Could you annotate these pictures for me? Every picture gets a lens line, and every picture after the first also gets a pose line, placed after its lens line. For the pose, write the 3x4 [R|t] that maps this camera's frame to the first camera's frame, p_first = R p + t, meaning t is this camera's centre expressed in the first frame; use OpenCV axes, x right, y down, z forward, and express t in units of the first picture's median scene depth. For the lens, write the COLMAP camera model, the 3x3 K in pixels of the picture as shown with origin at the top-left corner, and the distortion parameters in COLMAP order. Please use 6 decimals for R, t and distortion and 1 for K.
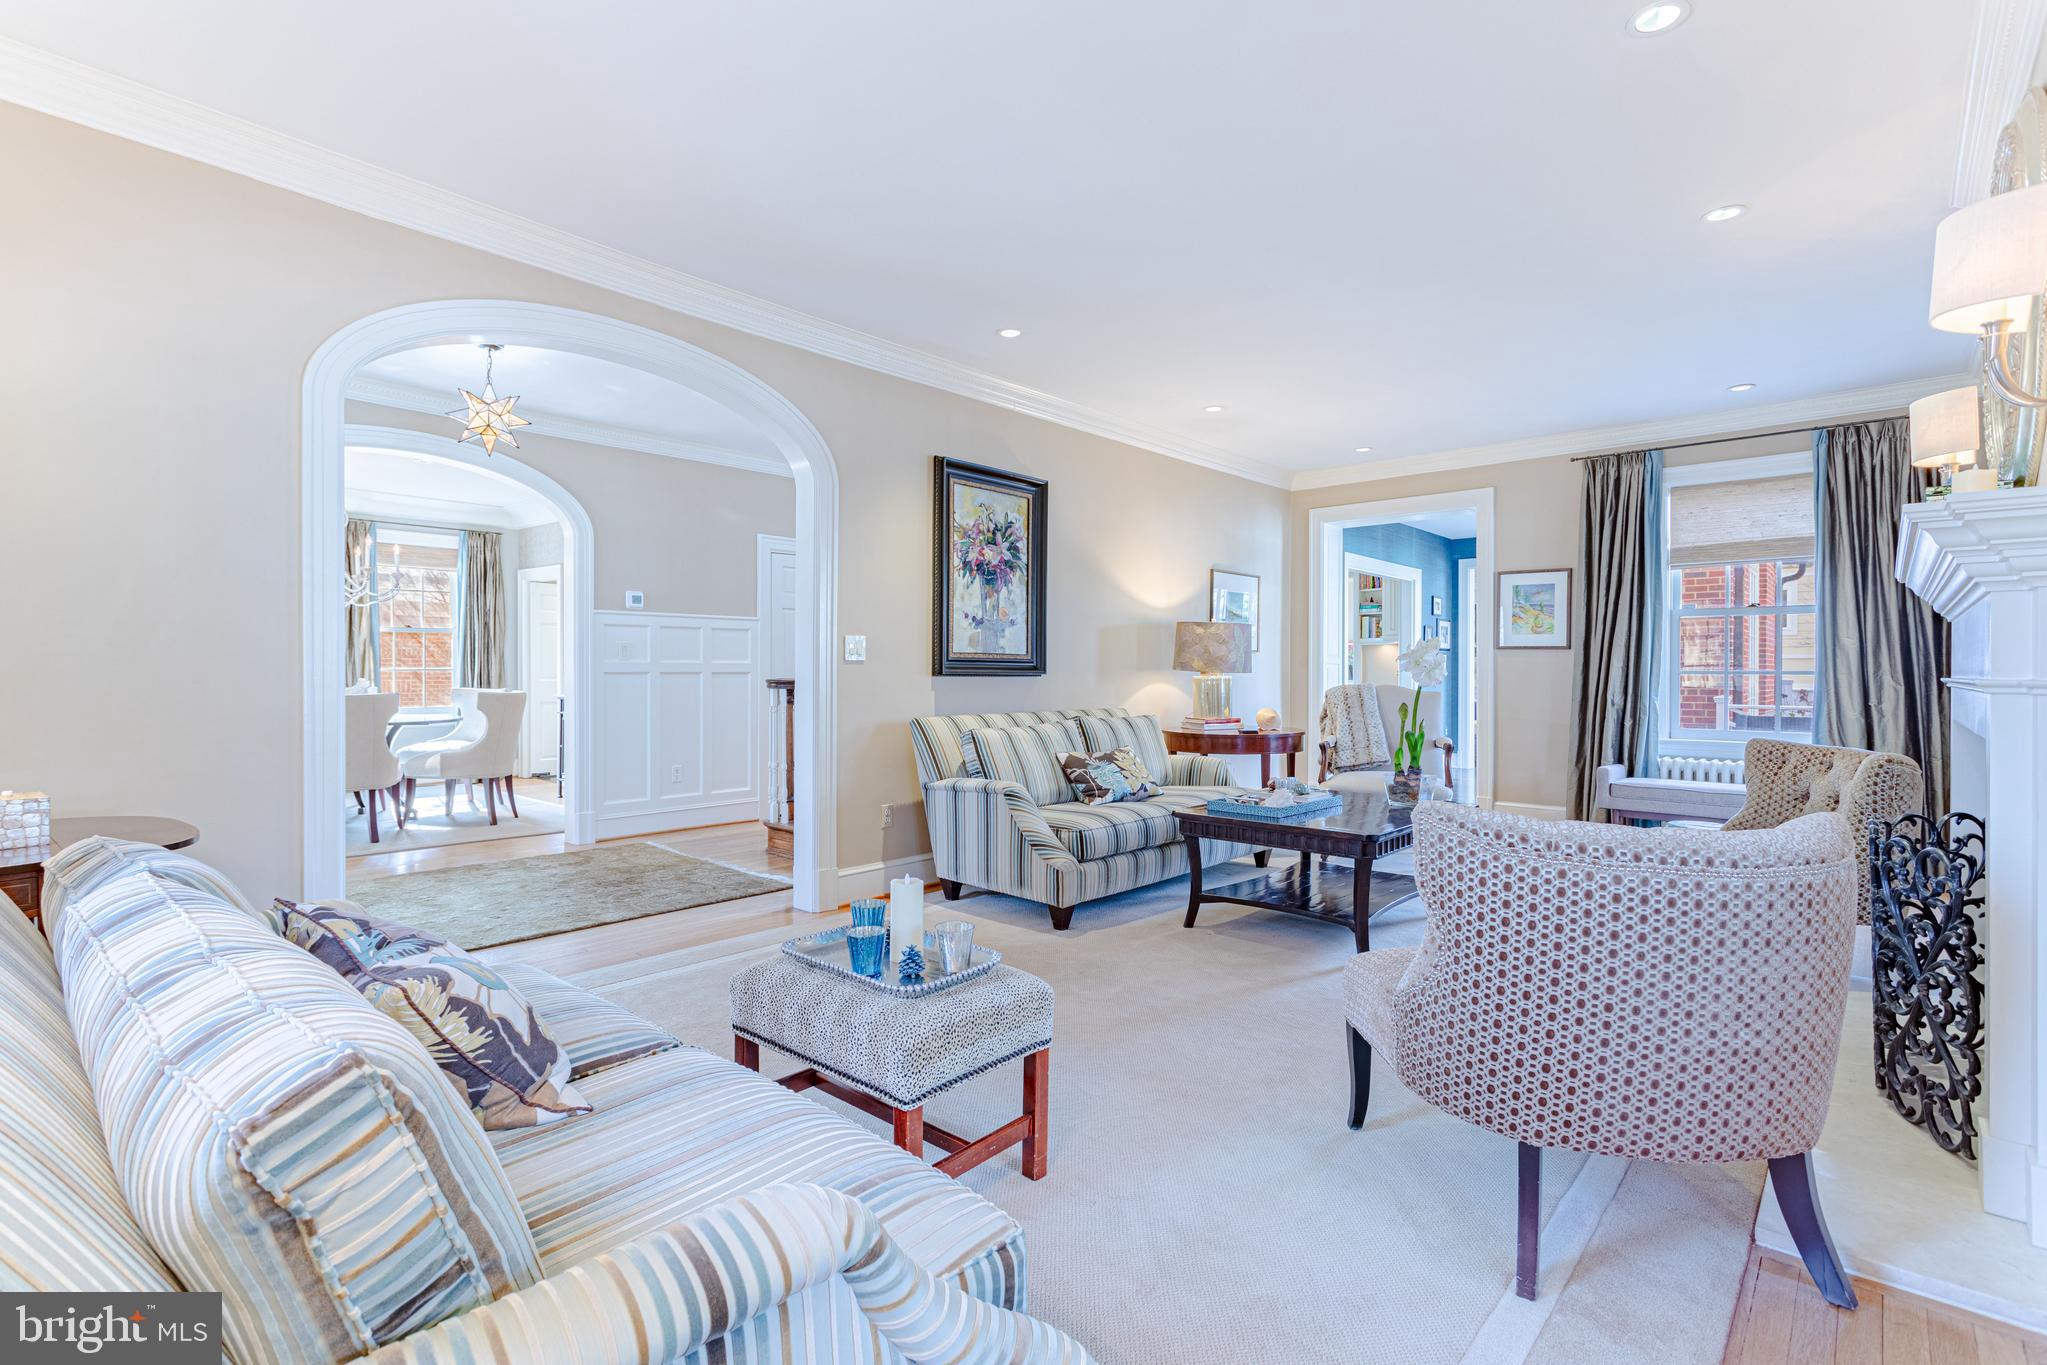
lens RADIAL K [[965.4, 0, 1023.2], [0, 965.4, 679.8], [0, 0, 1]] dist [0.005320, 0.000100]
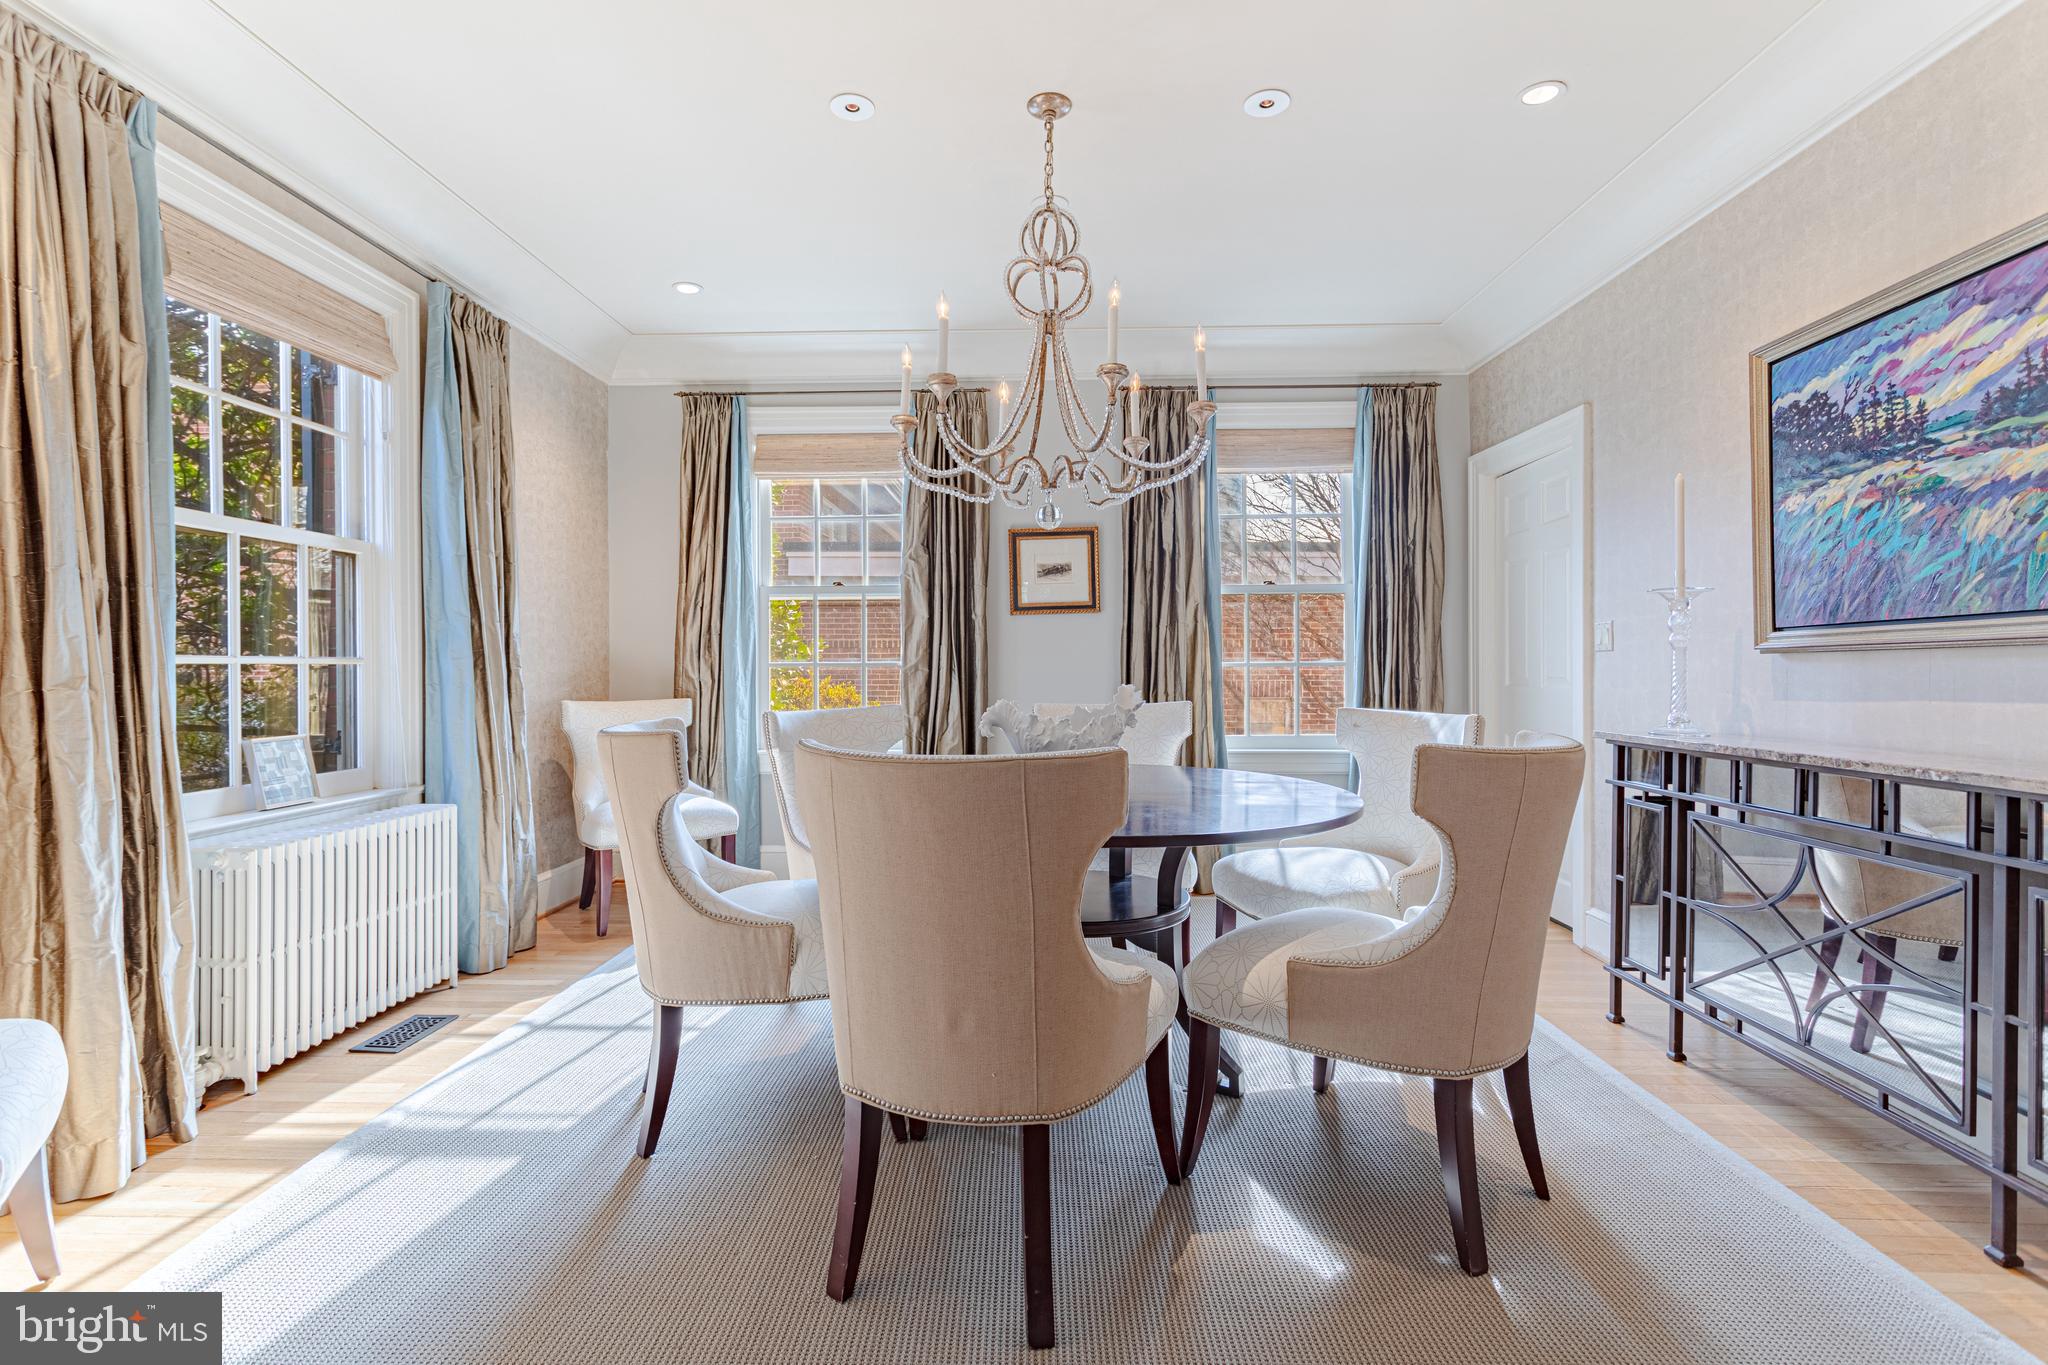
lens RADIAL K [[965.9, 0, 1022.5], [0, 965.9, 677.1], [0, 0, 1]] dist [0.005320, 0.000100]
pose [[0.647398, -0.000633, -0.762152, -0.312796], [-0.000045, 1.000000, -0.000869, -0.004011], [0.762152, 0.000597, 0.647398, 0.542363]]
